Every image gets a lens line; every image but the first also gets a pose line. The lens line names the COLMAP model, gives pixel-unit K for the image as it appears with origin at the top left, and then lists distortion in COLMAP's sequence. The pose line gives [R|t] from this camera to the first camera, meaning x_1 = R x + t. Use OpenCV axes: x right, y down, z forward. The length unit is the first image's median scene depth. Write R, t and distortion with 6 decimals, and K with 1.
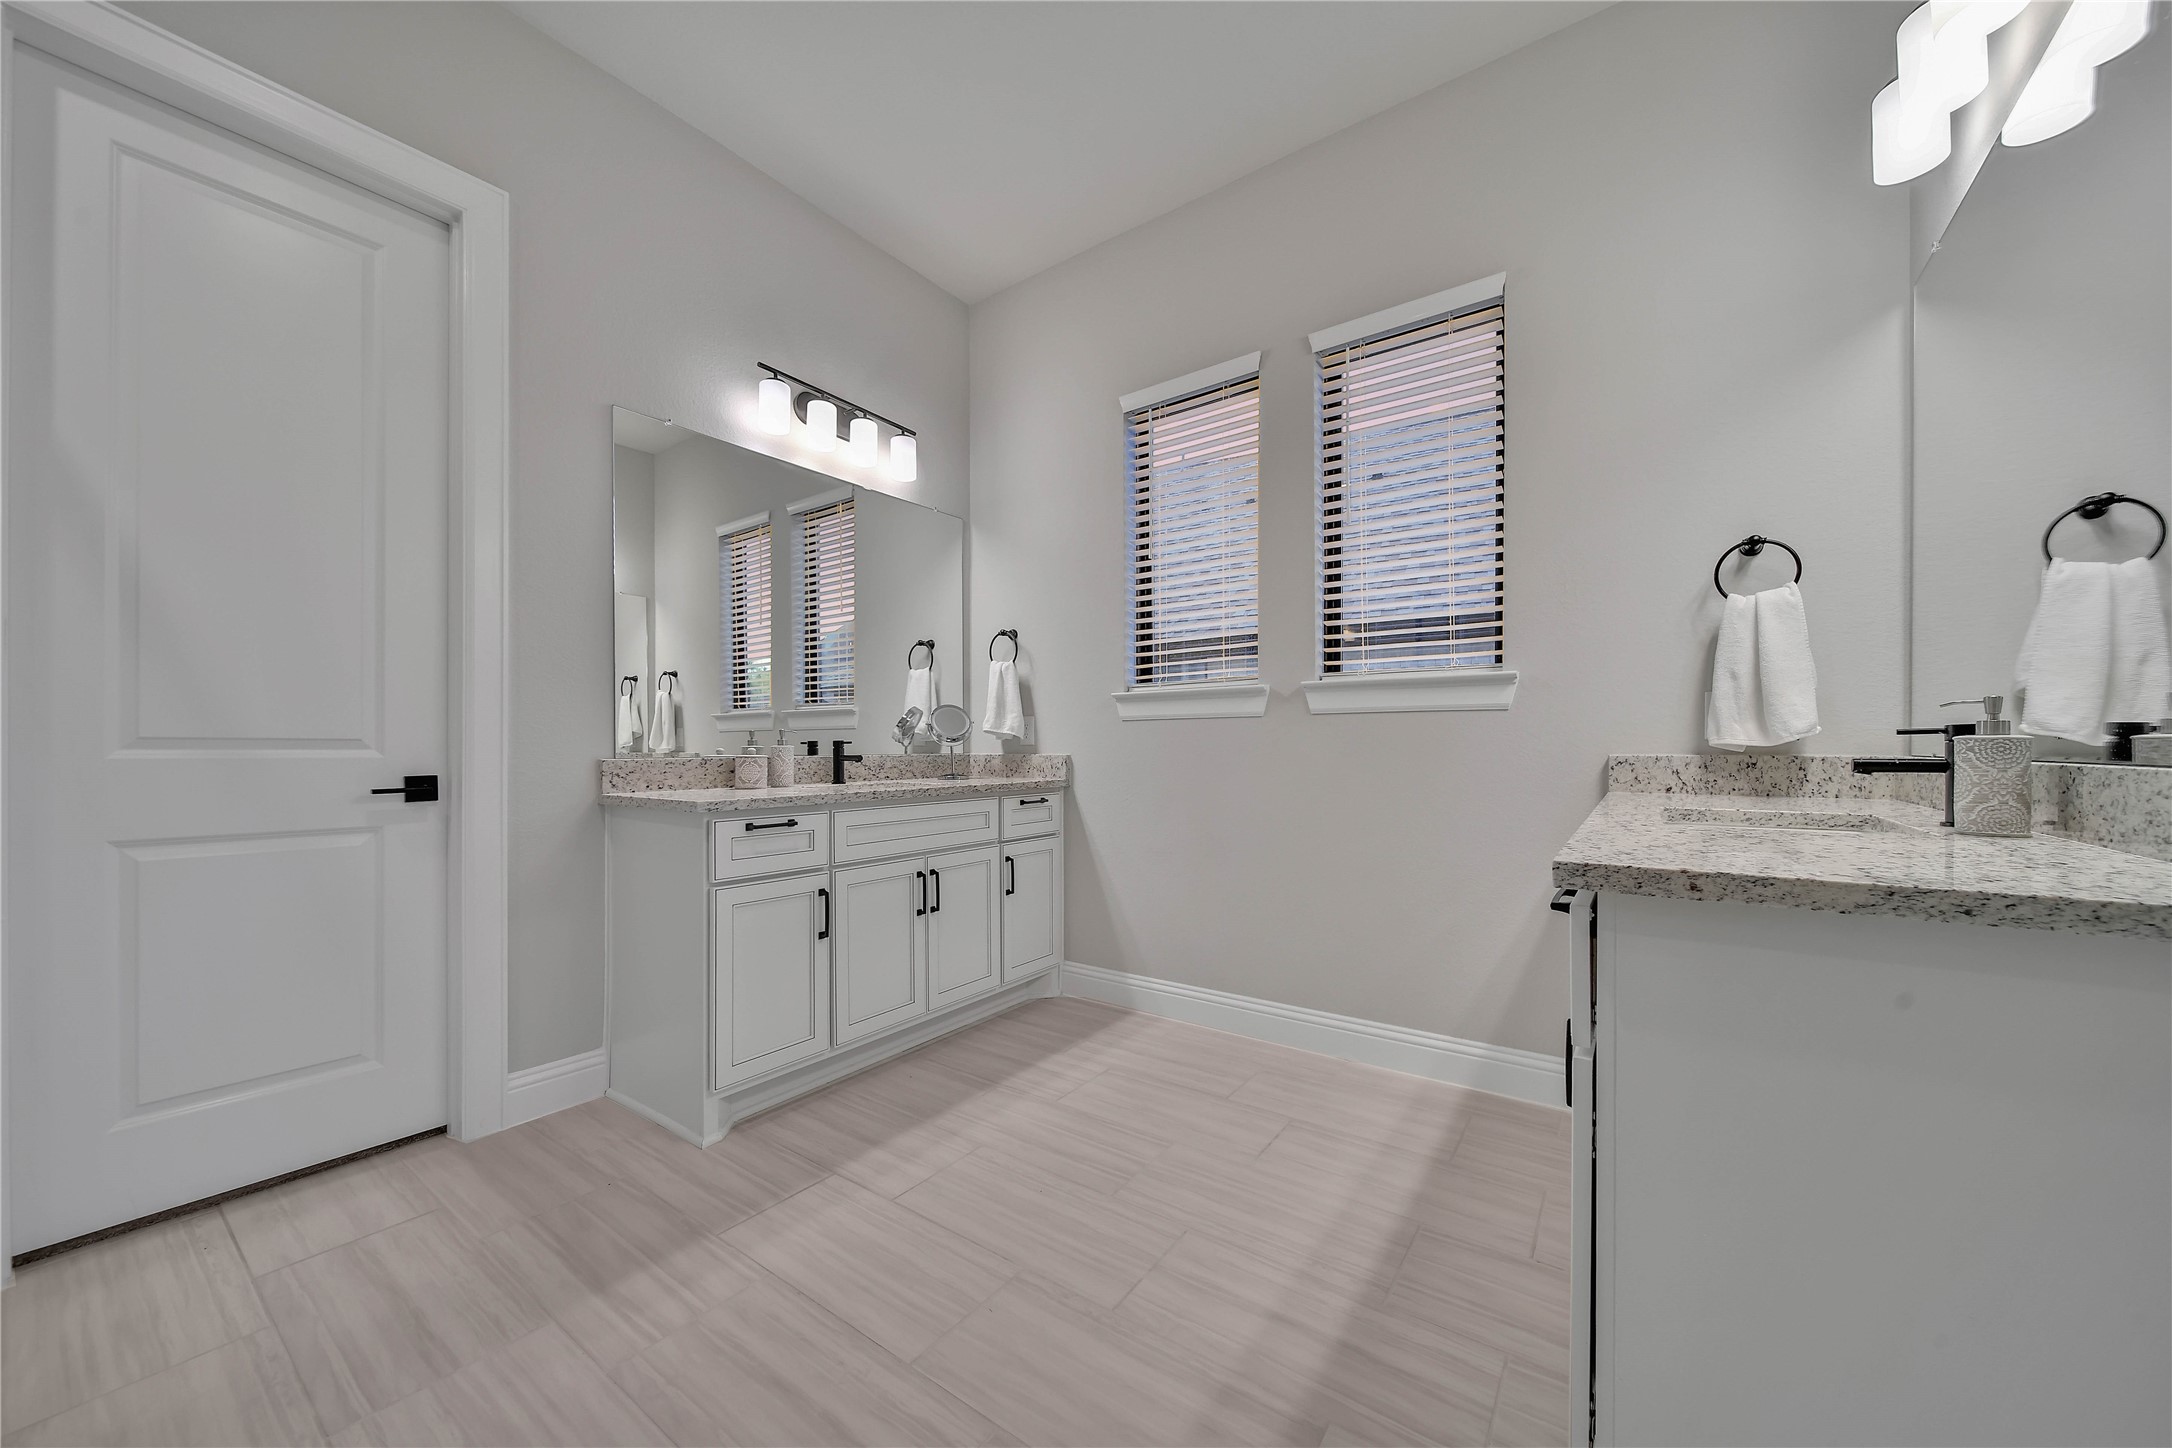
lens RADIAL K [[769.9, 0, 1093.8], [0, 769.9, 746.3], [0, 0, 1]] dist [-0.001490, -0.000313]
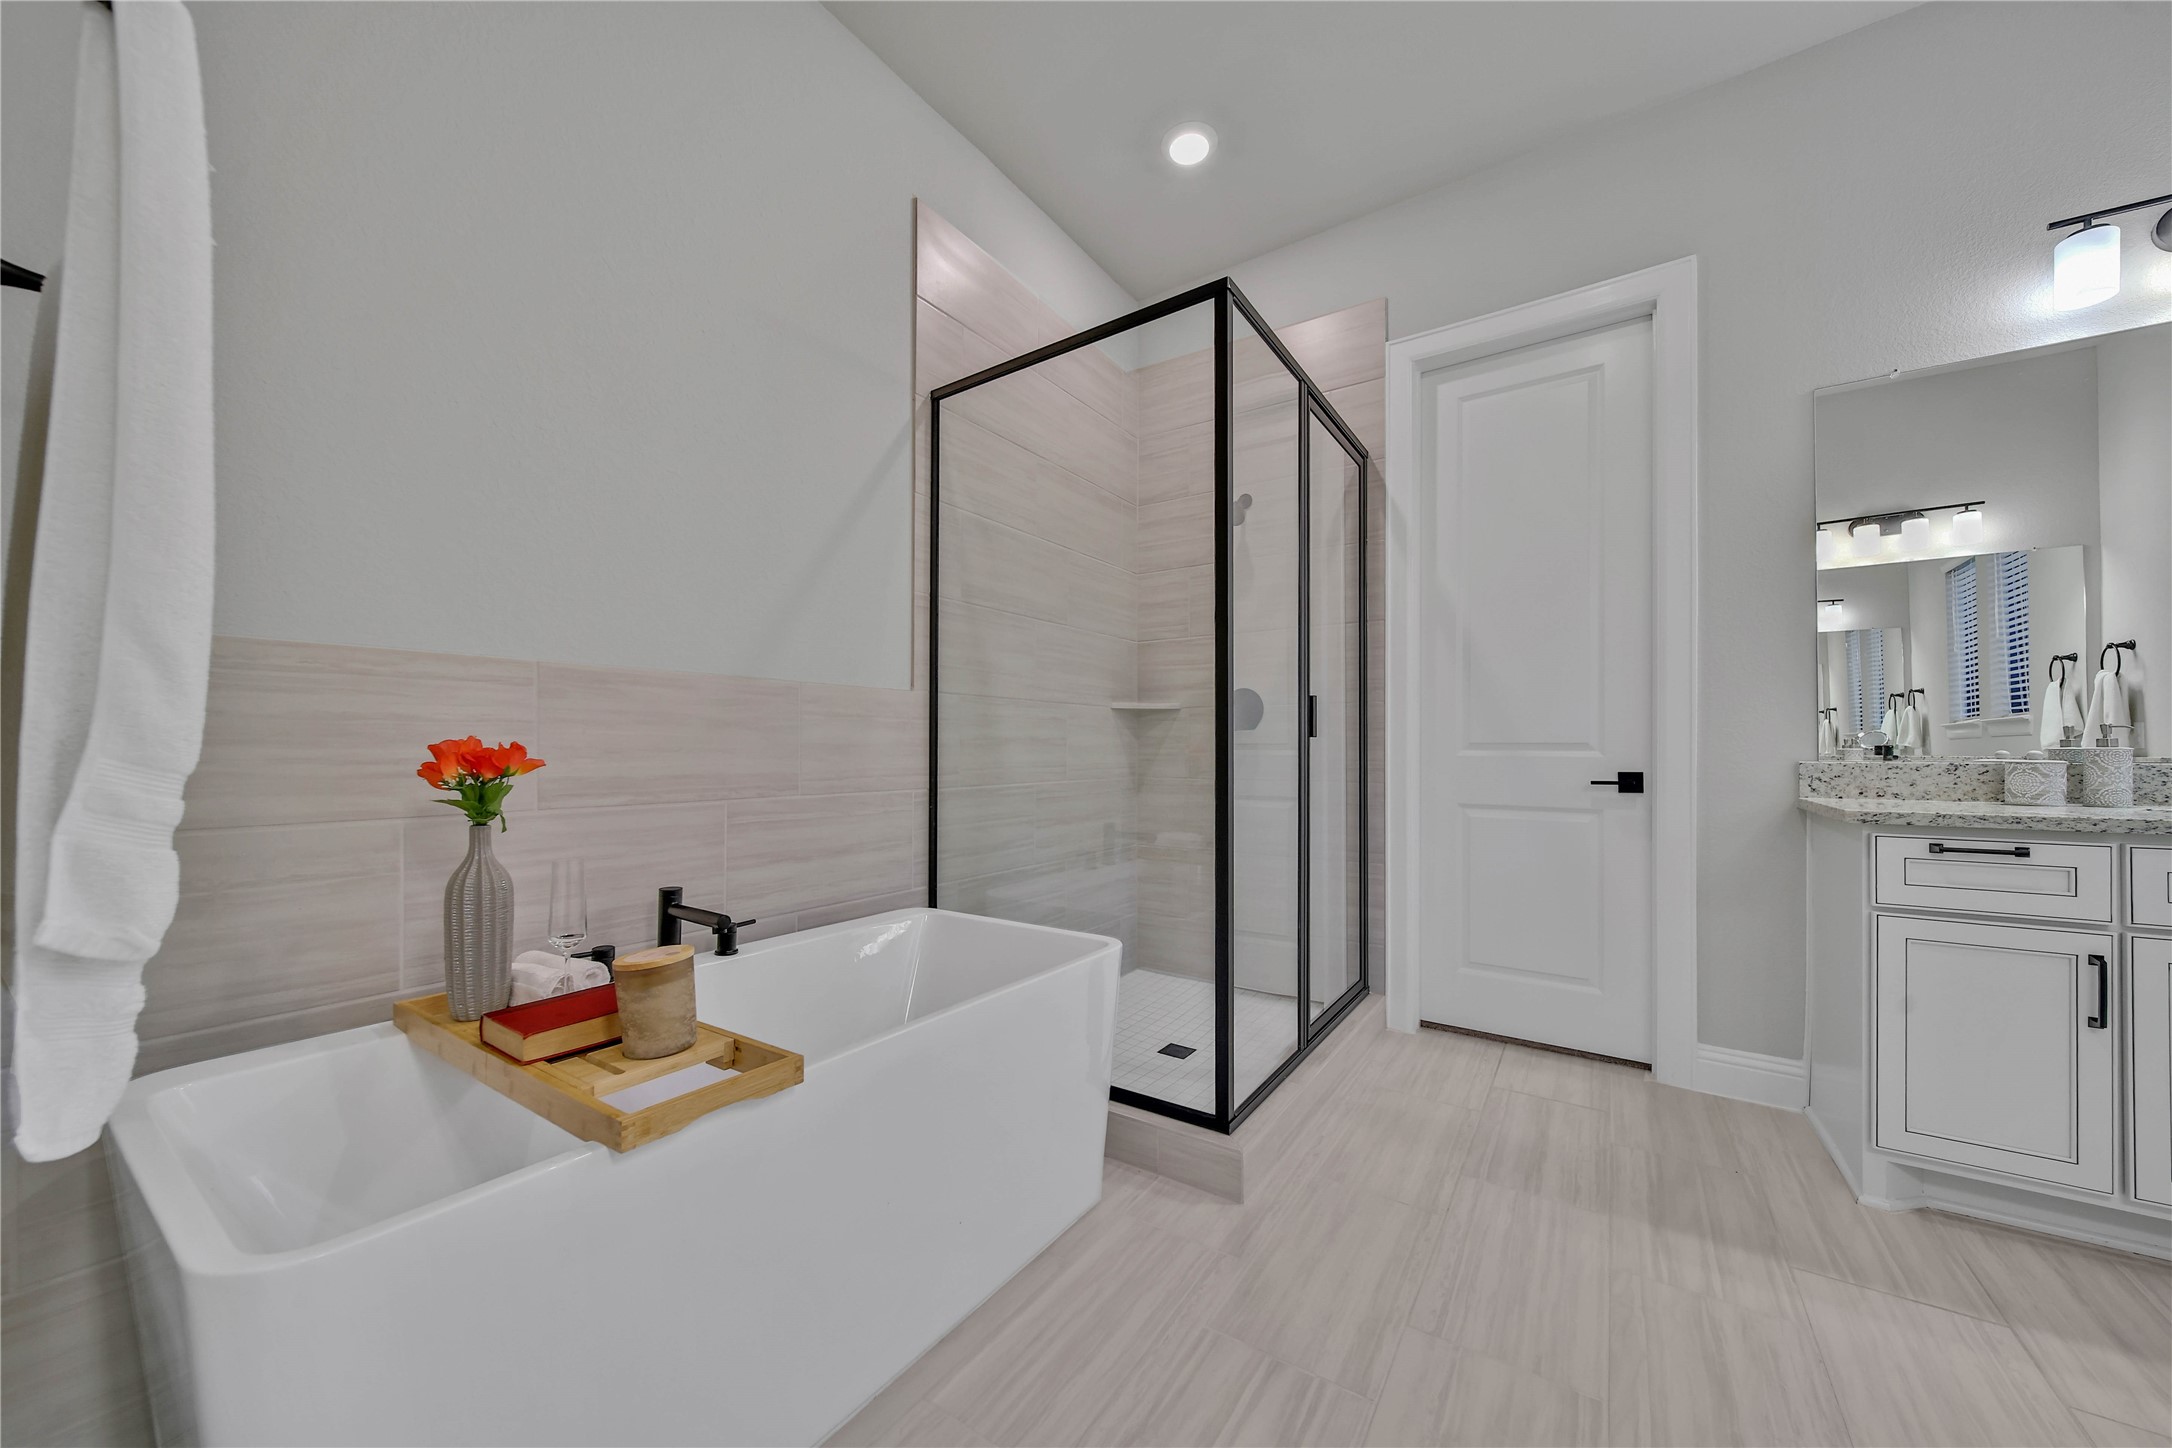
lens RADIAL K [[769.9, 0, 1097.3], [0, 769.9, 735.8], [0, 0, 1]] dist [-0.001490, -0.000313]
pose [[0.052892, -0.015351, -0.998482, 0.315691], [-0.000681, 0.999881, -0.015409, -0.000453], [0.998600, 0.001495, 0.052875, 0.075057]]
